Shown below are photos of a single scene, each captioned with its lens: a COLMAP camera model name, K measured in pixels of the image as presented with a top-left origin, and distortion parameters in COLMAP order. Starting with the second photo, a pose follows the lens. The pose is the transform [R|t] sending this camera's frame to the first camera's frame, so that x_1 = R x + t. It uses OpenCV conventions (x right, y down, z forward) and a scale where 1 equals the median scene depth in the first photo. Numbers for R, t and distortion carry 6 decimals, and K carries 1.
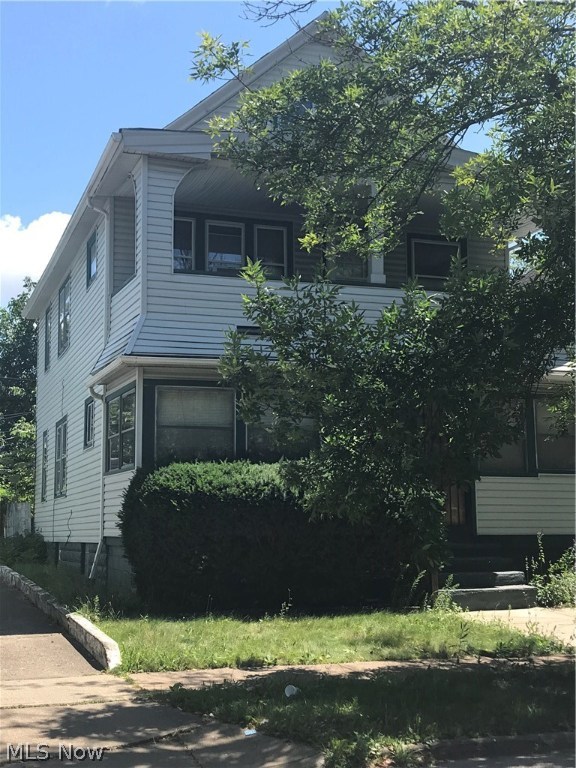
lens RADIAL K [[1047.0, 0, 287.8], [0, 1047.0, 388.6], [0, 0, 1]] dist [0.073424, 0.000000]
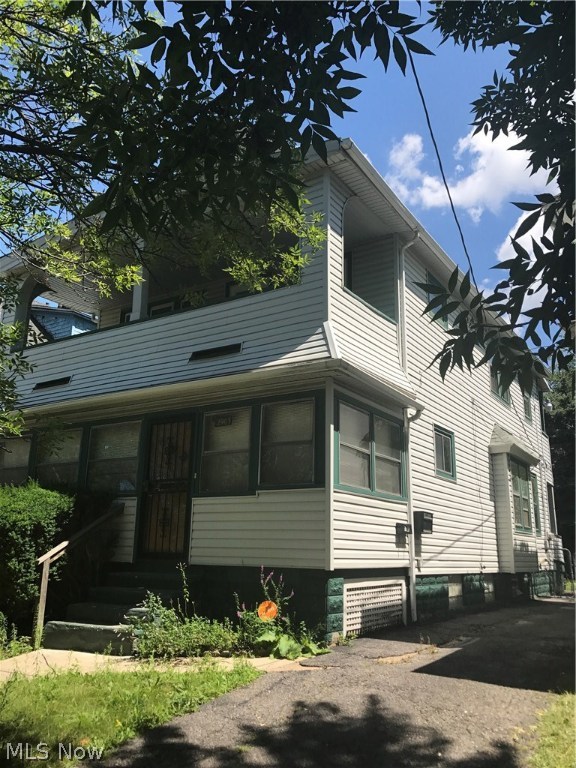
lens RADIAL K [[637.7, 0, 282.4], [0, 637.7, 385.3], [0, 0, 1]] dist [0.027214, -0.046436]
pose [[0.610141, -0.183395, -0.770775, 0.714132], [0.081798, 0.982224, -0.168955, 0.093452], [0.788059, 0.040039, 0.614296, 0.766536]]
